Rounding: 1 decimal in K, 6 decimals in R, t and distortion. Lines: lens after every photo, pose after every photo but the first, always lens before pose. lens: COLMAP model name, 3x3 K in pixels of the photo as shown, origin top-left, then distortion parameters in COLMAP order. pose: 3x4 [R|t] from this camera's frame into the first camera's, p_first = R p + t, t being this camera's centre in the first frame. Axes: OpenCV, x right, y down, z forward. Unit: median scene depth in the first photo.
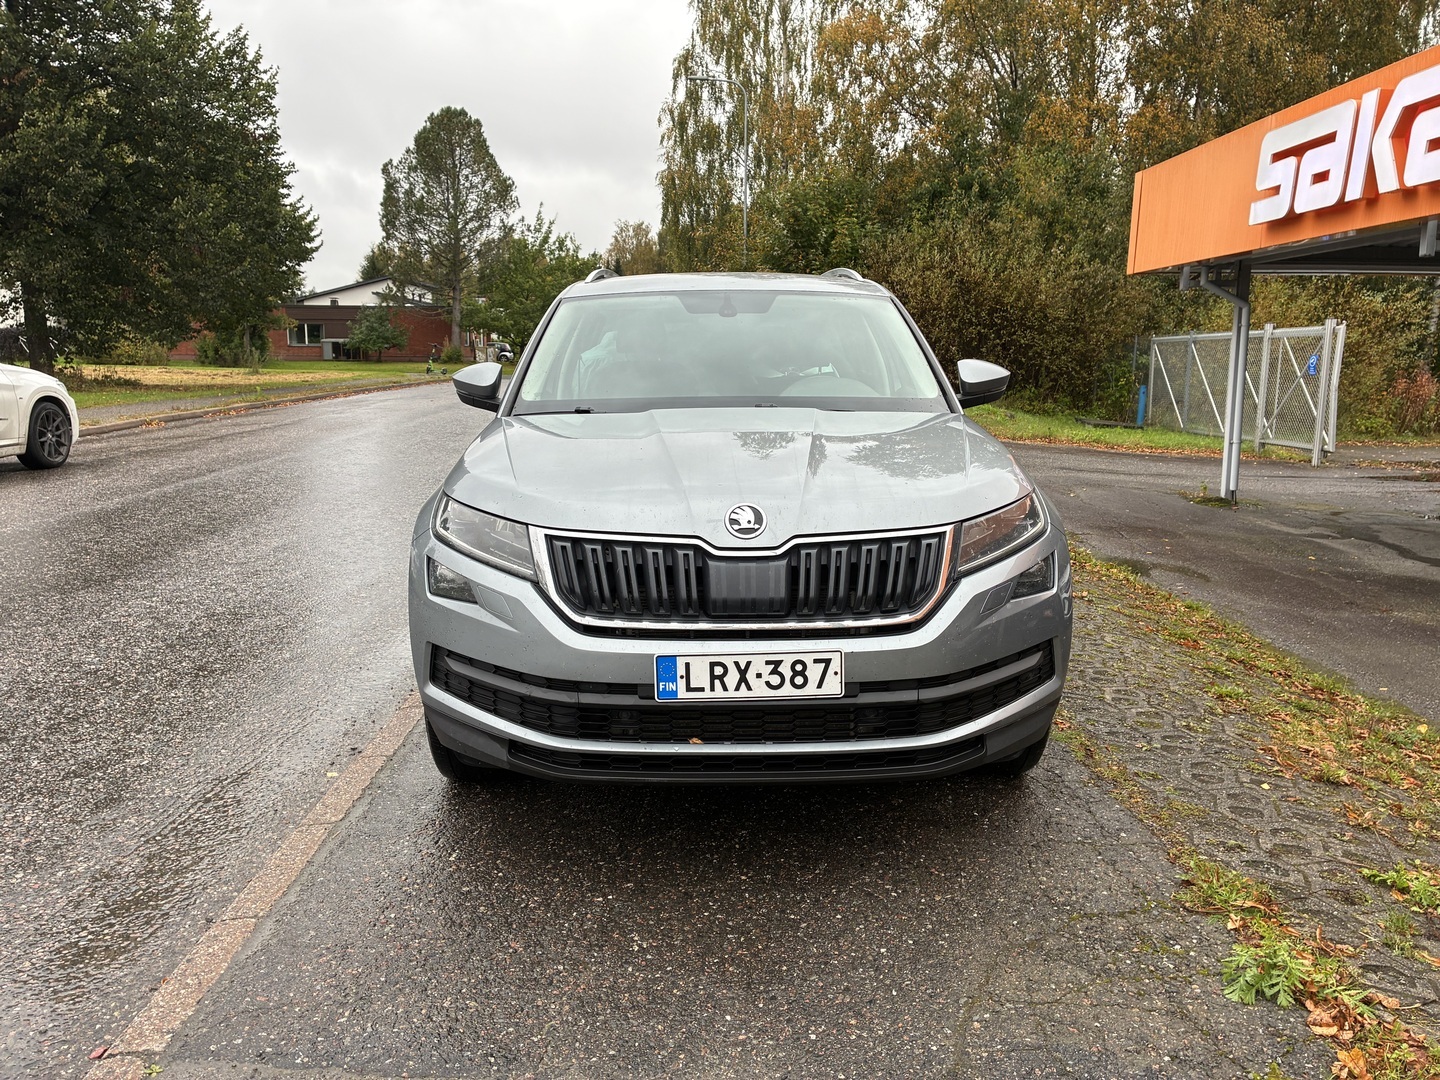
lens RADIAL K [[1097.9, 0, 720.0], [0, 1097.9, 530.3], [0, 0, 1]] dist [0.061038, -0.074727]
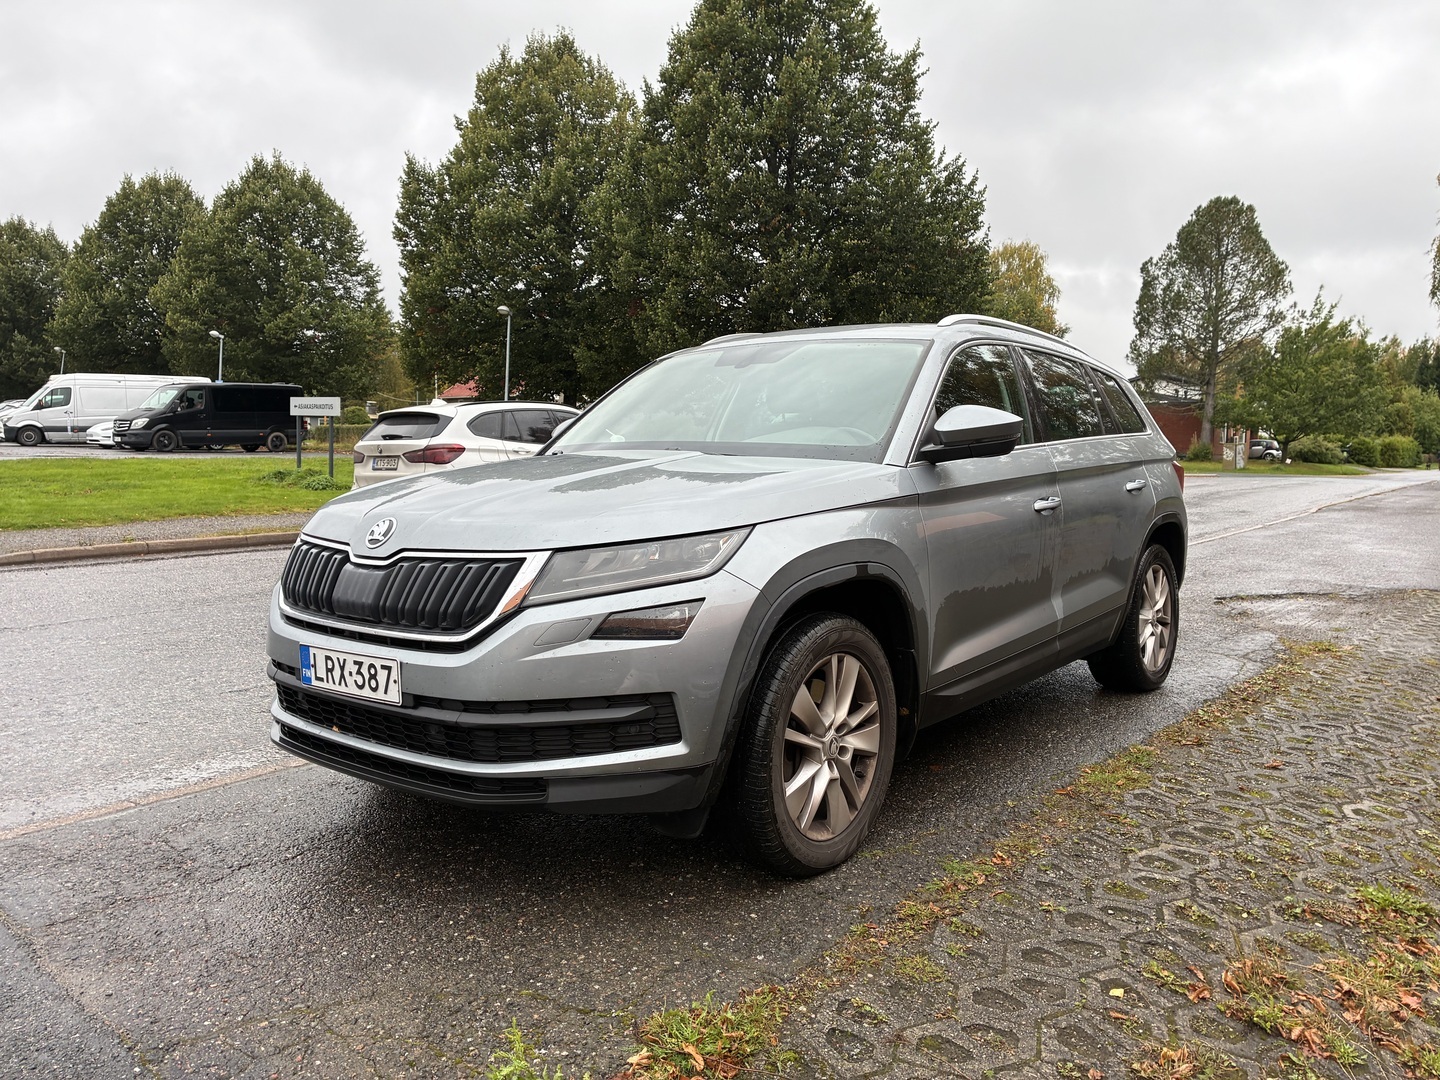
lens RADIAL K [[1097.9, 0, 720.0], [0, 1097.9, 530.3], [0, 0, 1]] dist [0.061038, -0.074727]
pose [[0.766575, 0.050908, -0.640134, 0.552433], [-0.108555, 0.992779, -0.051044, 0.004336], [0.632913, 0.108619, 0.766566, 0.208953]]
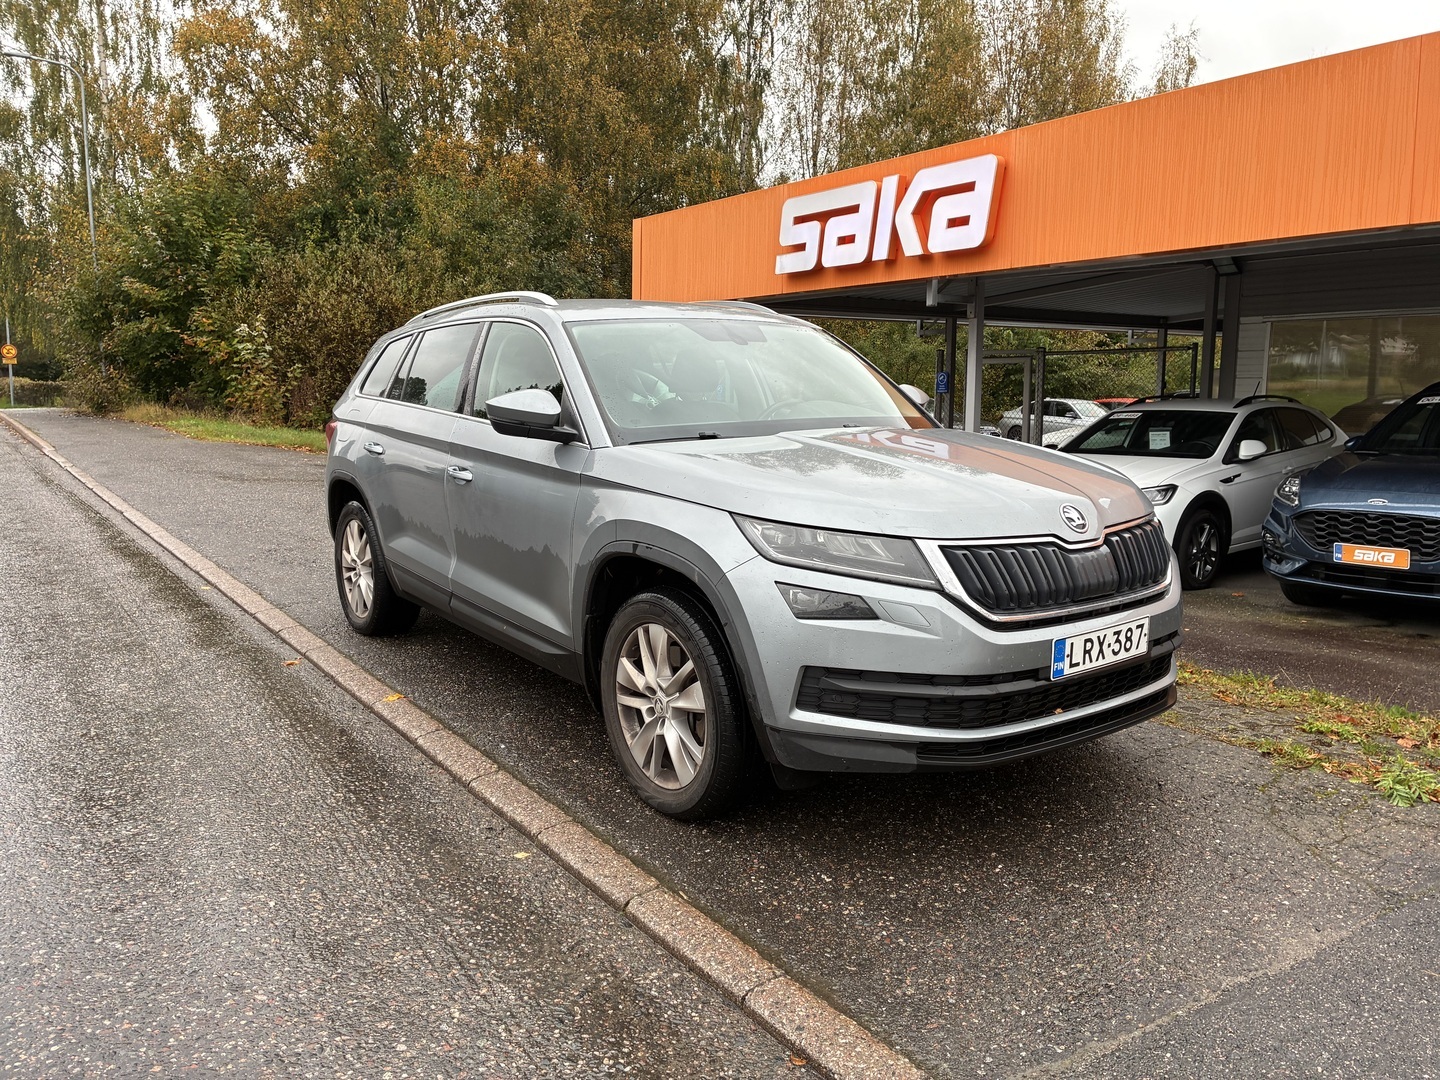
lens RADIAL K [[1091.3, 0, 720.0], [0, 1091.3, 540.0], [0, 0, 1]] dist [0.054468, -0.065877]
pose [[0.817098, -0.085011, 0.570197, -0.541599], [0.093160, 0.995539, 0.014927, -0.021809], [-0.568922, 0.040923, 0.821372, 0.139058]]
